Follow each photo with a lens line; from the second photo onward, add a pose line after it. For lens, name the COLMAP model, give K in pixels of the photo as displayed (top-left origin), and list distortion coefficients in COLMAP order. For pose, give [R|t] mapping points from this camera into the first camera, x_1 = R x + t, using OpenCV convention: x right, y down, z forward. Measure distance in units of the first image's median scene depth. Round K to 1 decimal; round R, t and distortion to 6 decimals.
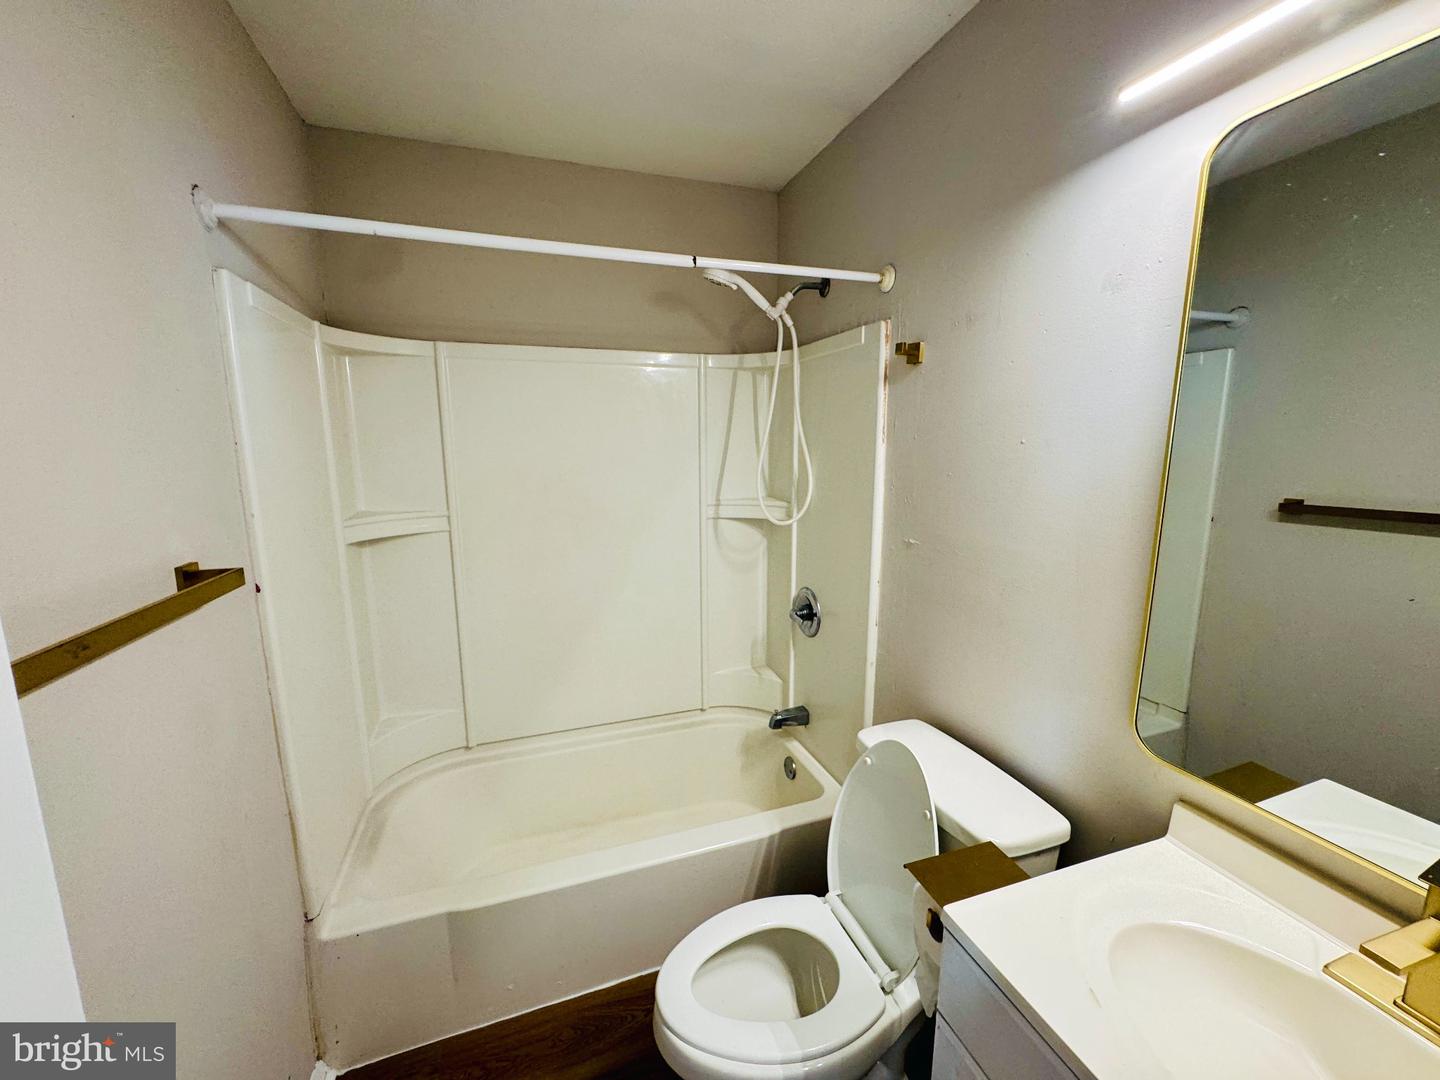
lens RADIAL K [[574.5, 0, 720.0], [0, 574.5, 540.0], [0, 0, 1]] dist [-0.004871, 0.000635]
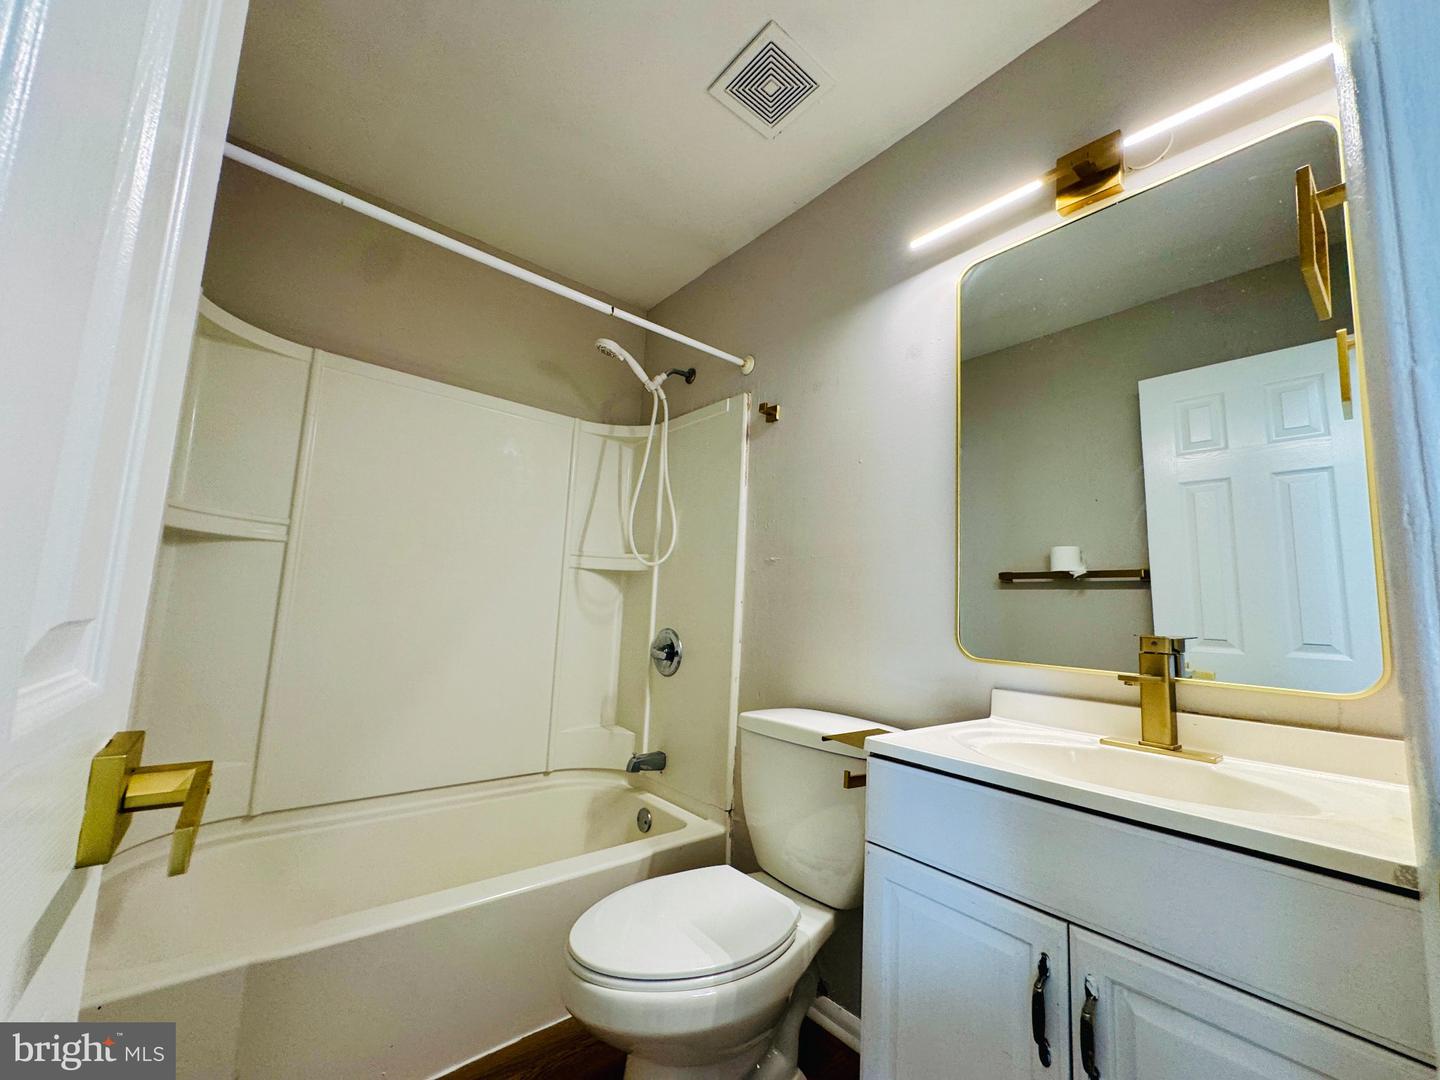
lens RADIAL K [[574.5, 0, 720.0], [0, 574.5, 540.0], [0, 0, 1]] dist [-0.004871, 0.000635]
pose [[0.935526, 0.089464, 0.341742, -0.144964], [0.008563, 0.961373, -0.275116, 0.232378], [-0.353154, 0.260305, 0.898623, -0.040571]]
